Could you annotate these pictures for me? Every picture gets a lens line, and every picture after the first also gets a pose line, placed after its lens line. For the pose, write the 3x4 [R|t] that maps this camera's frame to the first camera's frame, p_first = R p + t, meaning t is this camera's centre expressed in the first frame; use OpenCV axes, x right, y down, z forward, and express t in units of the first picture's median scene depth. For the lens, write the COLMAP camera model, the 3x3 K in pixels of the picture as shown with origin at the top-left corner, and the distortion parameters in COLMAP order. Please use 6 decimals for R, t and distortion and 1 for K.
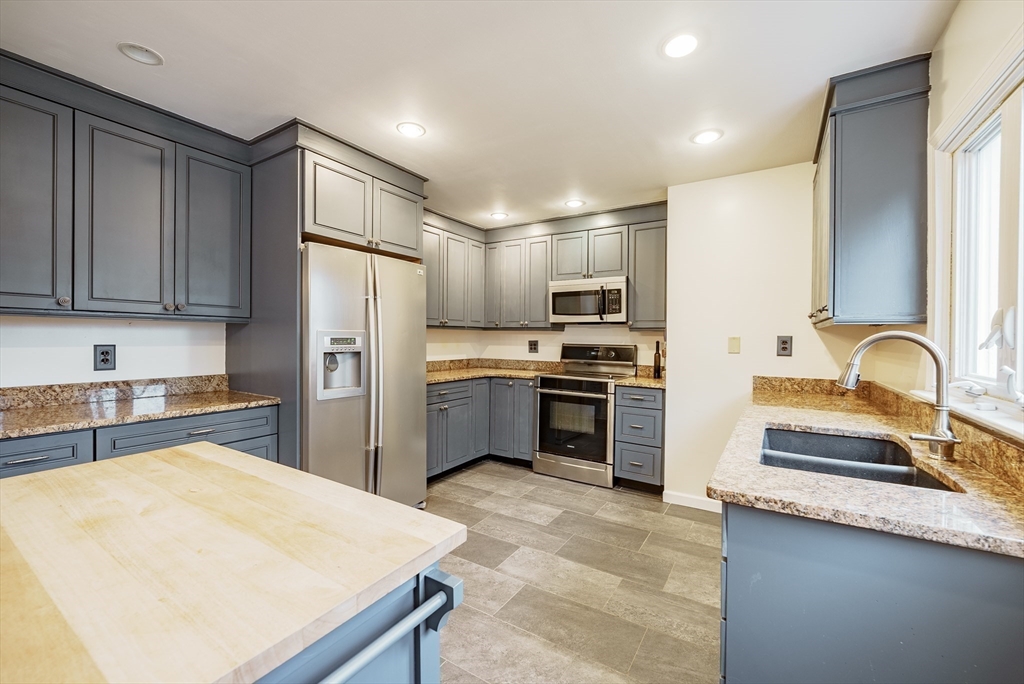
lens RADIAL K [[418.1, 0, 512.0], [0, 418.1, 342.0], [0, 0, 1]] dist [-0.000564, 0.000191]
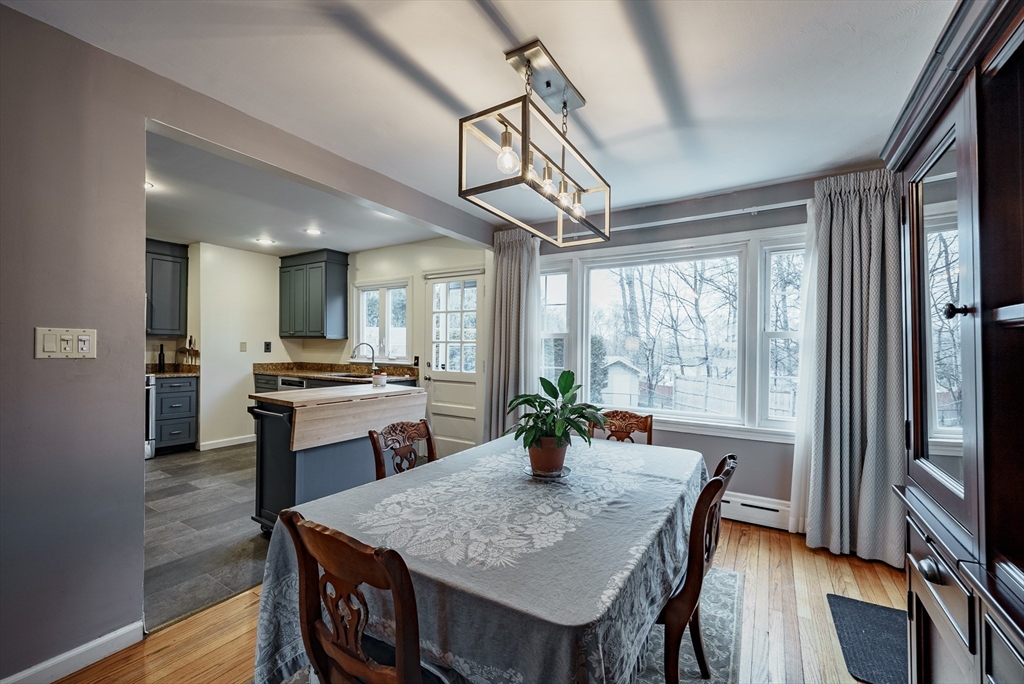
lens RADIAL K [[434.7, 0, 515.7], [0, 434.7, 338.3], [0, 0, 1]] dist [0.000130, -0.000090]
pose [[0.000973, 0.012319, 0.999924, -1.550703], [-0.000112, 0.999924, -0.012319, -0.005993], [-1.000000, -0.000100, 0.000974, -0.171626]]
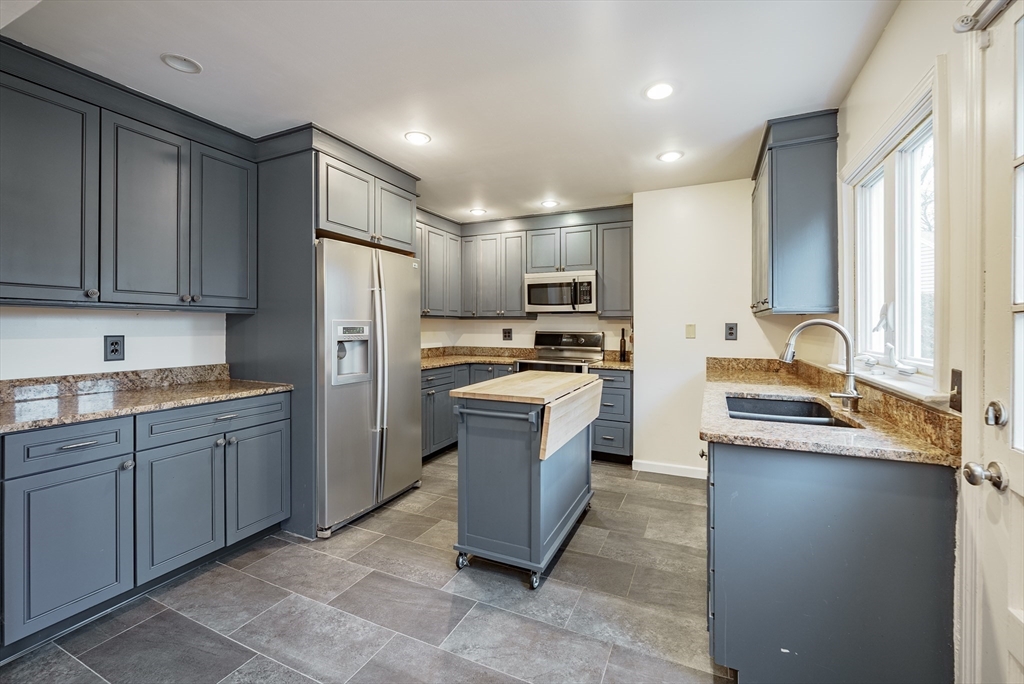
lens RADIAL K [[423.0, 0, 514.1], [0, 423.0, 326.5], [0, 0, 1]] dist [0.000577, -0.000100]
pose [[0.991427, -0.006532, 0.130495, -0.134304], [0.007799, 0.999927, -0.009201, 0.001575], [-0.130425, 0.010140, 0.991406, -0.129005]]
